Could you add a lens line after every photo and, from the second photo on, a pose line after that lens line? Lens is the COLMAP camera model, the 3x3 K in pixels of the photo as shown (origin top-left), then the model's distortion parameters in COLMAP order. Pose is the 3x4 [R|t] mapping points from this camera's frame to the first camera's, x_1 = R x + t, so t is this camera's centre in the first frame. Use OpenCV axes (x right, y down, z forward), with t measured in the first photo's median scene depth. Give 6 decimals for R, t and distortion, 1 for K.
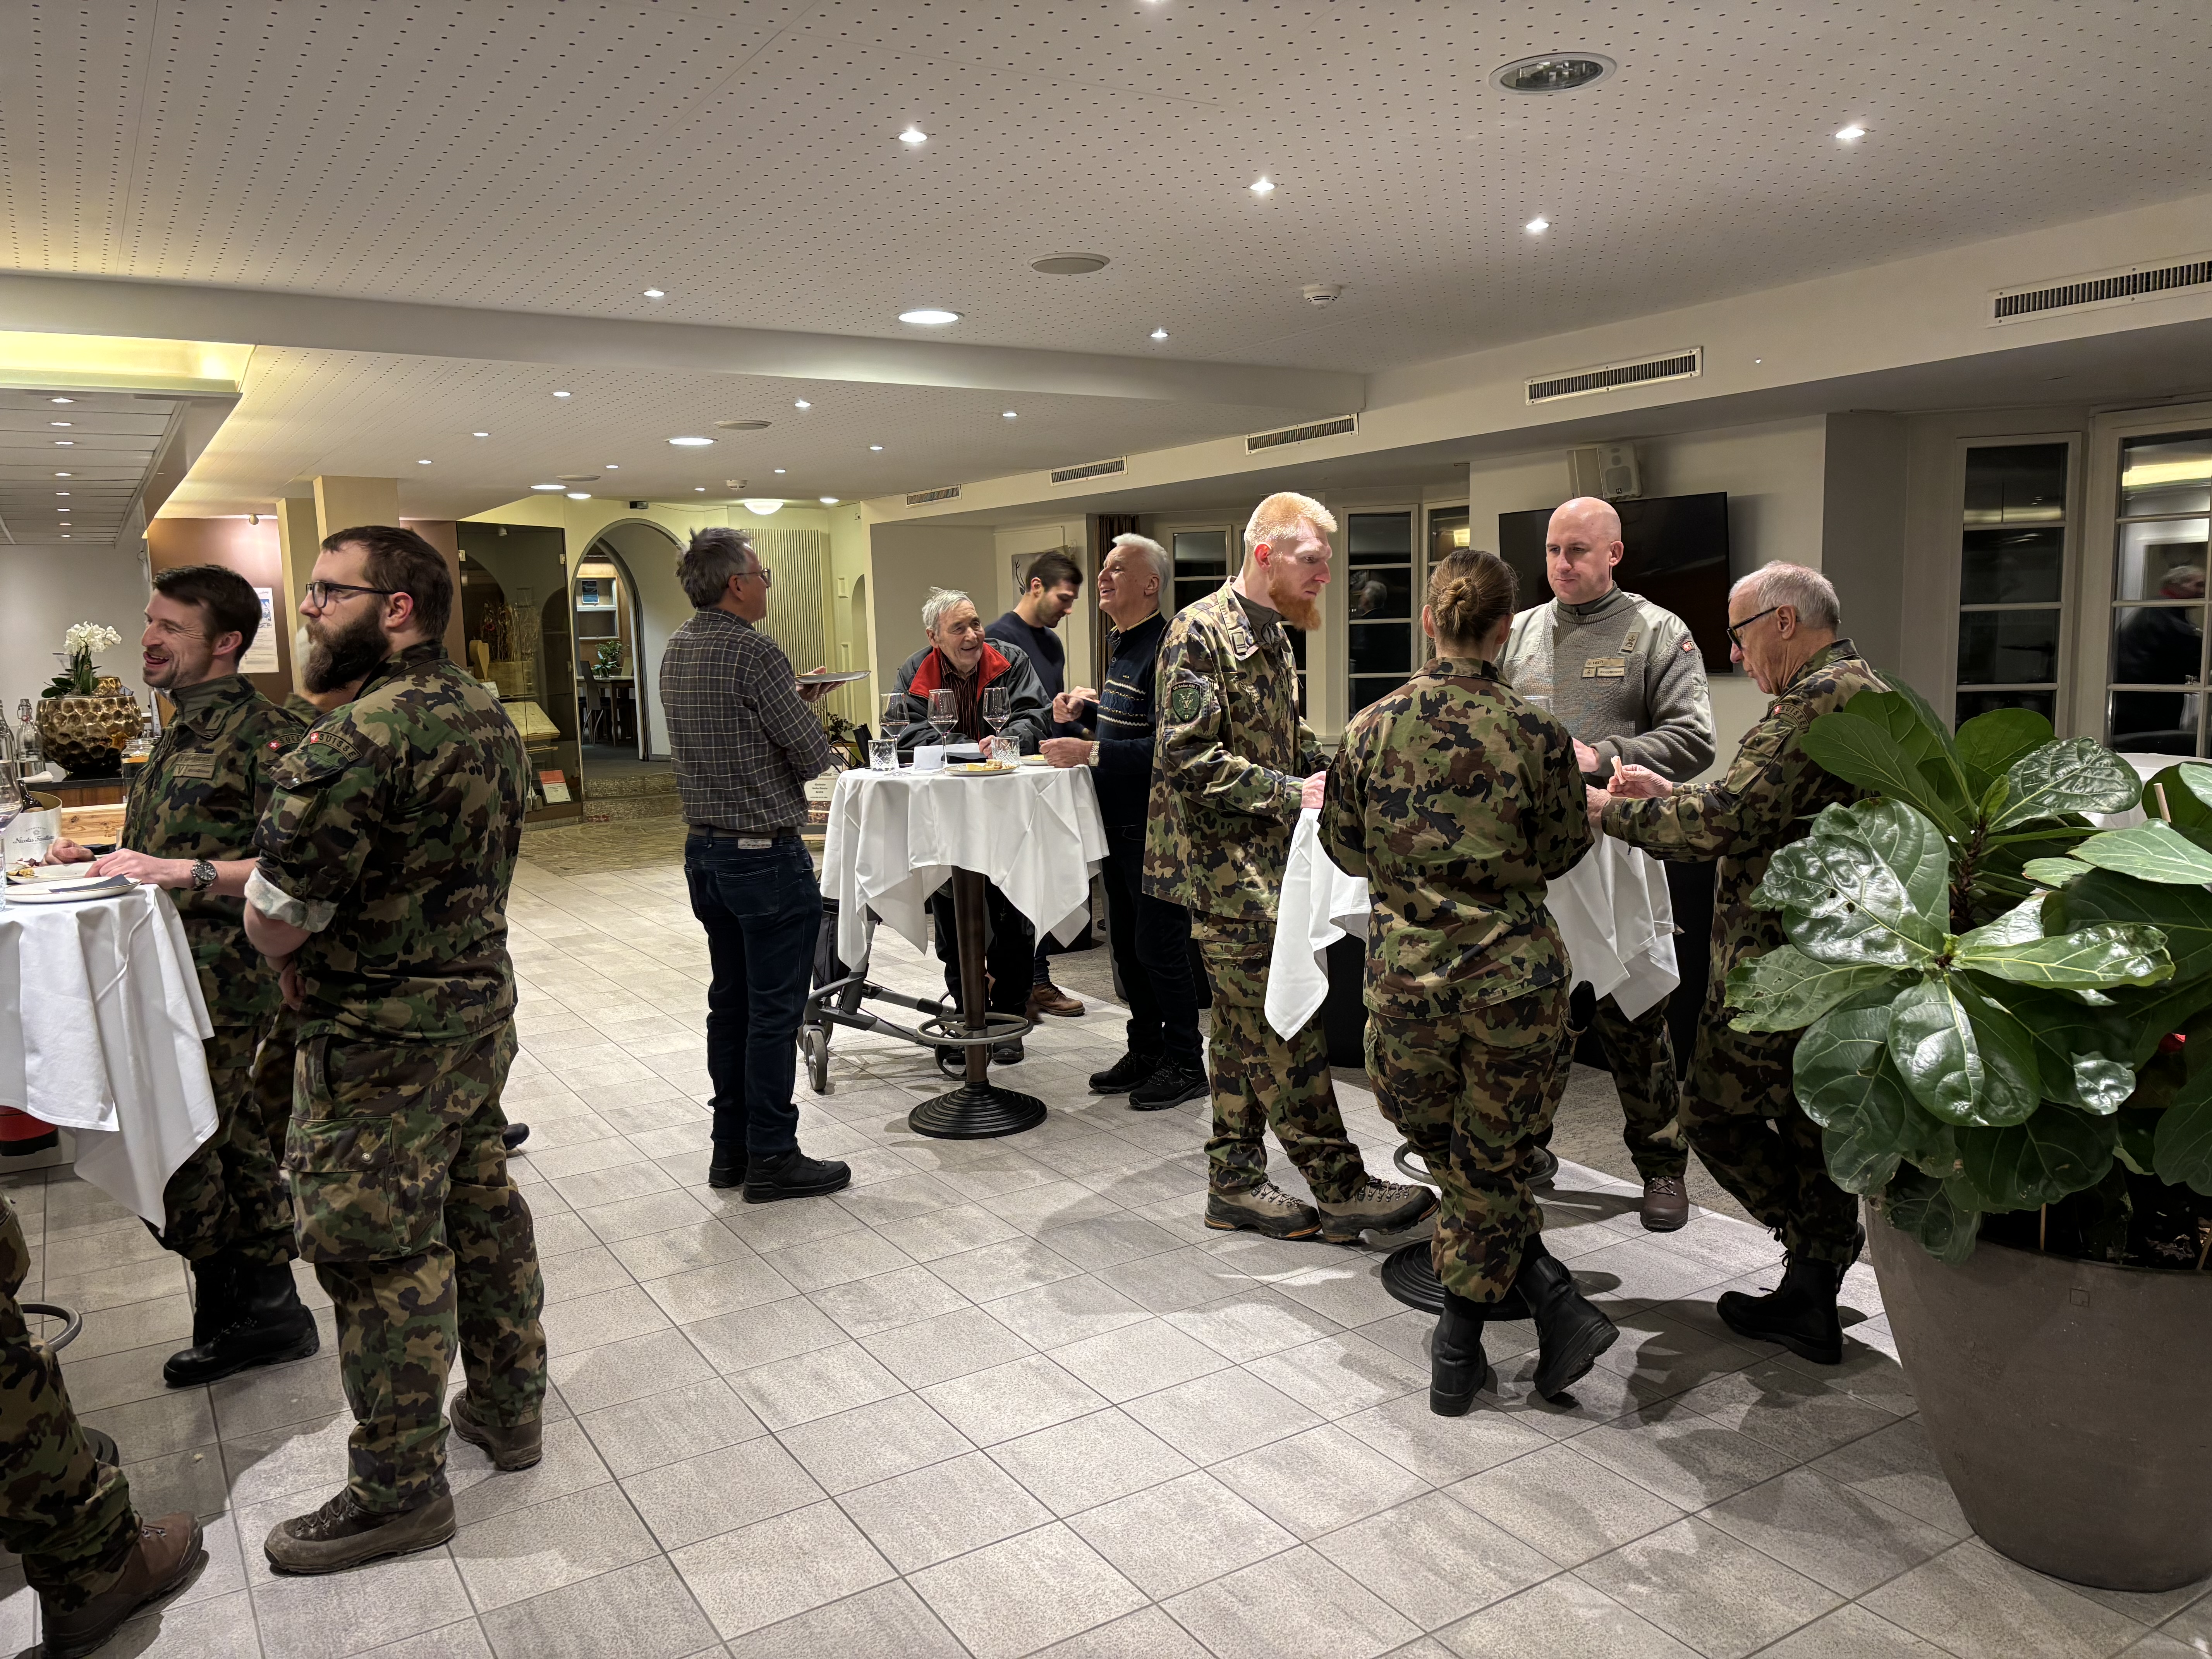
lens RADIAL K [[1676.0, 0, 1106.0], [0, 1676.0, 829.5], [0, 0, 1]] dist [-0.001594, 0.028935]
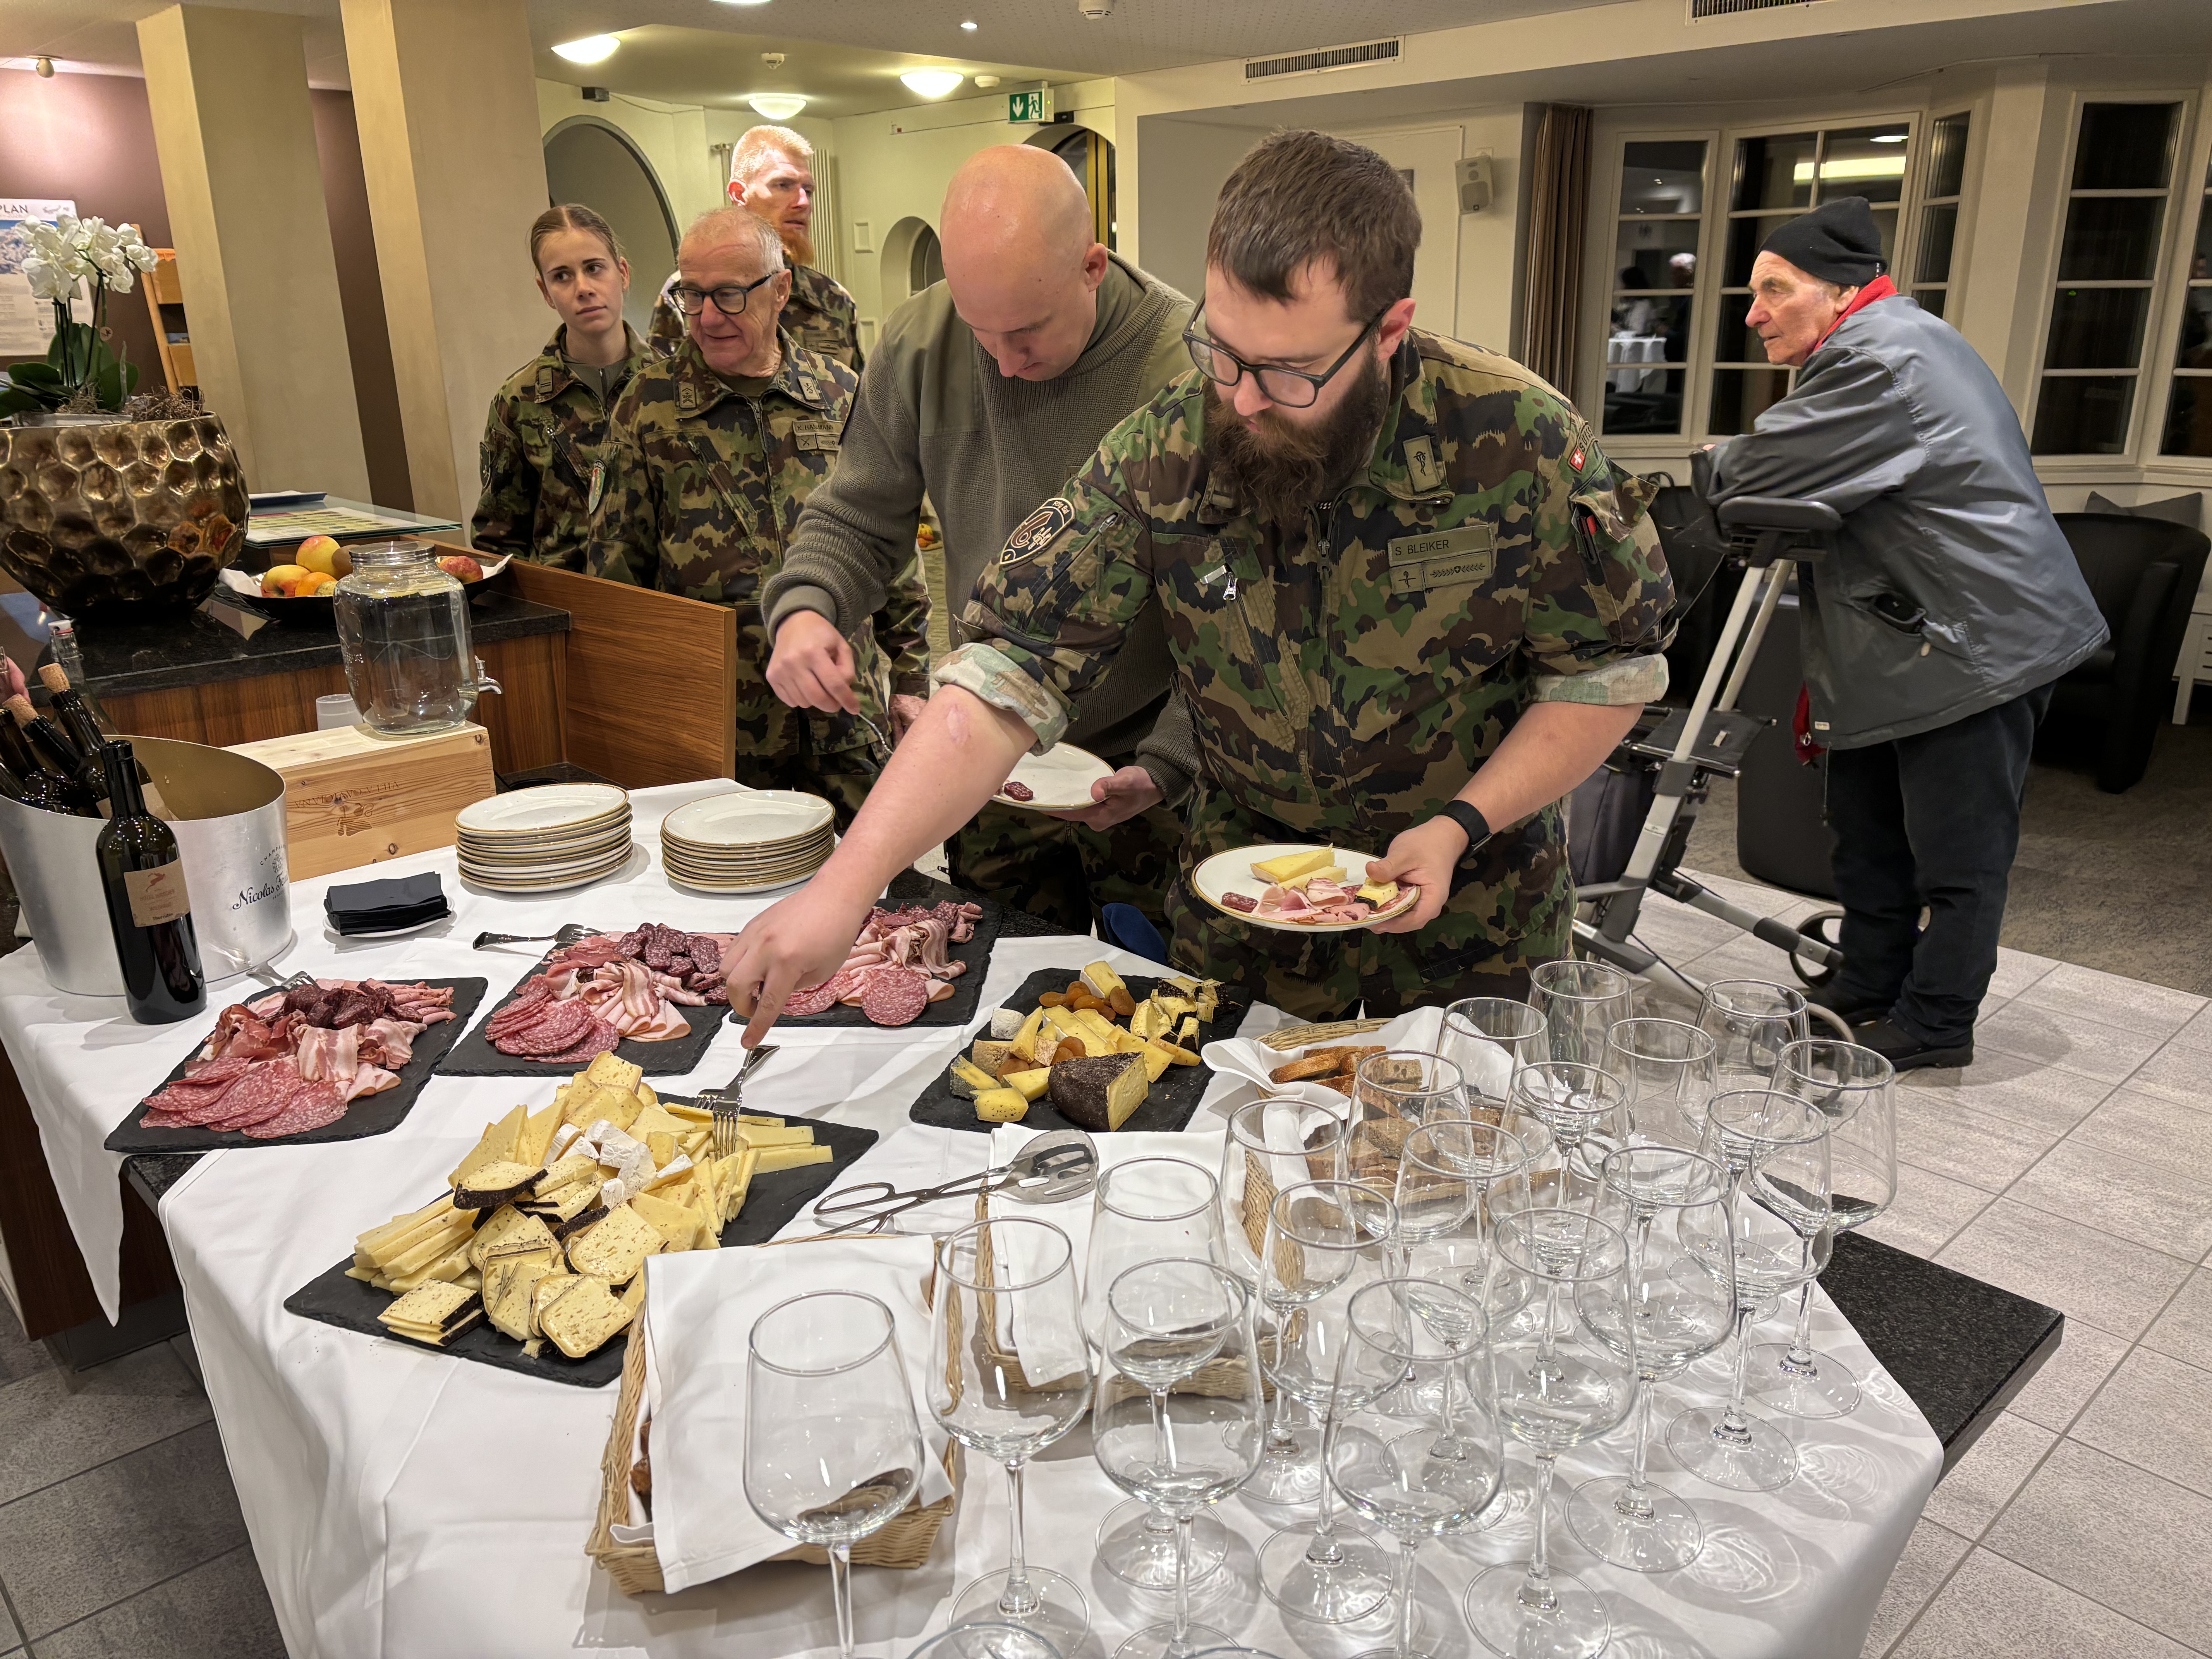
lens RADIAL K [[1676.0, 0, 1106.0], [0, 1676.0, 829.5], [0, 0, 1]] dist [-0.001594, 0.028935]
pose [[0.982716, -0.040117, 0.180722, -0.279116], [0.007580, 0.984138, 0.177244, -0.032311], [-0.184966, -0.172811, 0.967432, 0.352214]]
